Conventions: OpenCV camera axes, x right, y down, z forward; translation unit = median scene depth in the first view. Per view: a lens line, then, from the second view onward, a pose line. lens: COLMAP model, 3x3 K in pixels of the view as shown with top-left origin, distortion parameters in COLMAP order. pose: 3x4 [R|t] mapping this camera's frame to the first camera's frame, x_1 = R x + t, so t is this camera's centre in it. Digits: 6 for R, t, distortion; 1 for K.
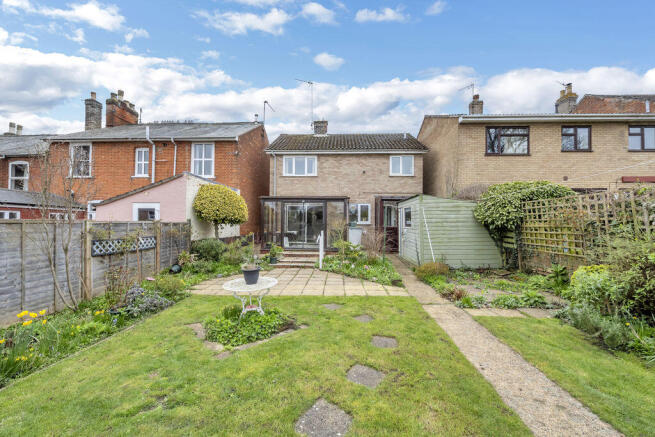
lens RADIAL K [[260.6, 0, 327.5], [0, 260.6, 218.5], [0, 0, 1]] dist [-0.000196, -0.000010]
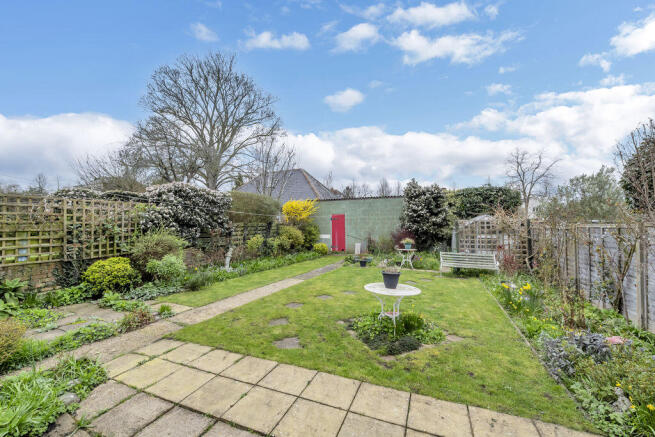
lens RADIAL K [[260.6, 0, 327.5], [0, 260.6, 218.5], [0, 0, 1]] dist [-0.000196, -0.000010]
pose [[-0.933973, 0.012510, 0.357125, -0.358933], [0.008665, 0.999886, -0.012364, 0.015122], [-0.357239, -0.008453, -0.933975, 1.782097]]
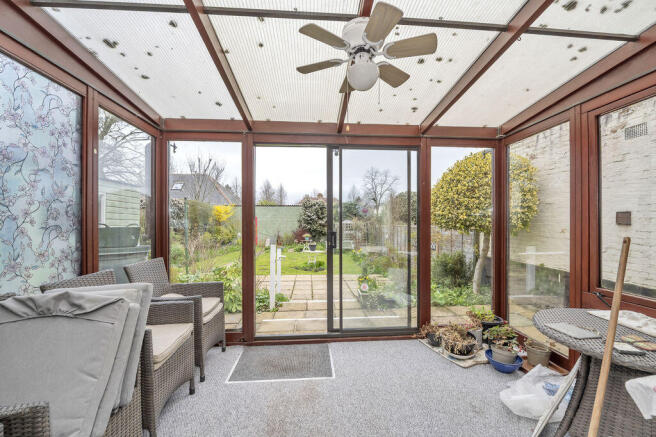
lens RADIAL K [[261.0, 0, 328.0], [0, 261.0, 218.5], [0, 0, 1]] dist [-0.000196, -0.000010]
pose [[-0.995843, -0.003127, -0.091034, -0.152430], [-0.002004, 0.999921, -0.012419, -0.003617], [0.091066, -0.012185, -0.995770, 3.164247]]
